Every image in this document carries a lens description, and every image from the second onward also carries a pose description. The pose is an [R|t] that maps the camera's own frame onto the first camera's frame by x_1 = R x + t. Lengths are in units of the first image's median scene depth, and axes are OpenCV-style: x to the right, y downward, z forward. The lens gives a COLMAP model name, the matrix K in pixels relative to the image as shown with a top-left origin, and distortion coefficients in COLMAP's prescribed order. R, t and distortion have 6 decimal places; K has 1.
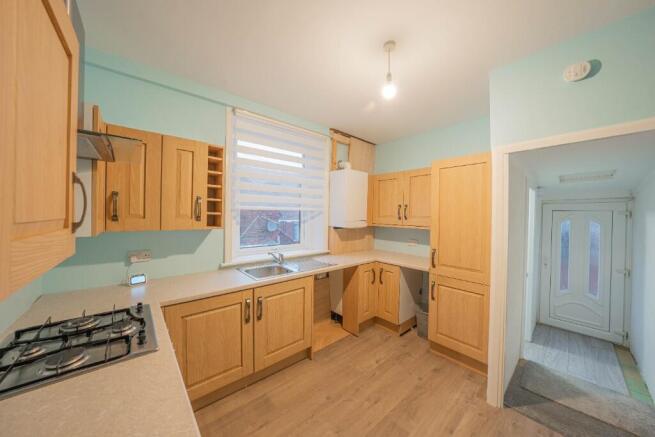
lens RADIAL K [[222.1, 0, 328.1], [0, 222.1, 213.6], [0, 0, 1]] dist [-0.009165, 0.001126]
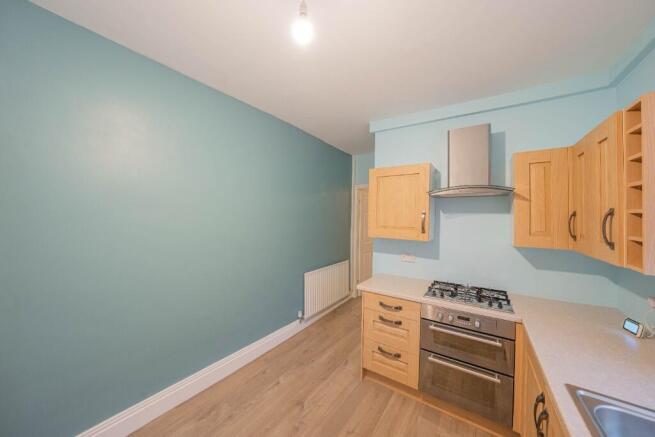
lens RADIAL K [[222.1, 0, 328.5], [0, 222.1, 218.0], [0, 0, 1]] dist [-0.009165, 0.001126]
pose [[-0.953921, -0.042944, -0.296970, 0.296438], [-0.046664, 0.998896, 0.005447, -0.017912], [0.296408, 0.019054, -0.954871, 1.225402]]
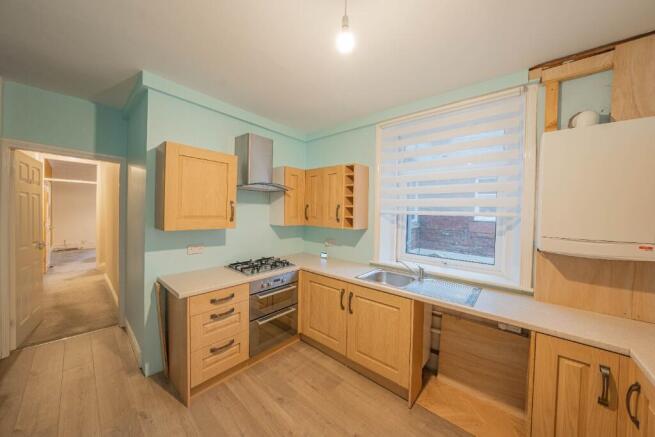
lens RADIAL K [[222.1, 0, 327.9], [0, 222.1, 214.7], [0, 0, 1]] dist [-0.009165, 0.001126]
pose [[0.160247, -0.008210, -0.987043, 0.732509], [-0.028313, 0.999516, -0.012910, 0.006593], [0.986671, 0.030015, 0.159937, 0.659818]]
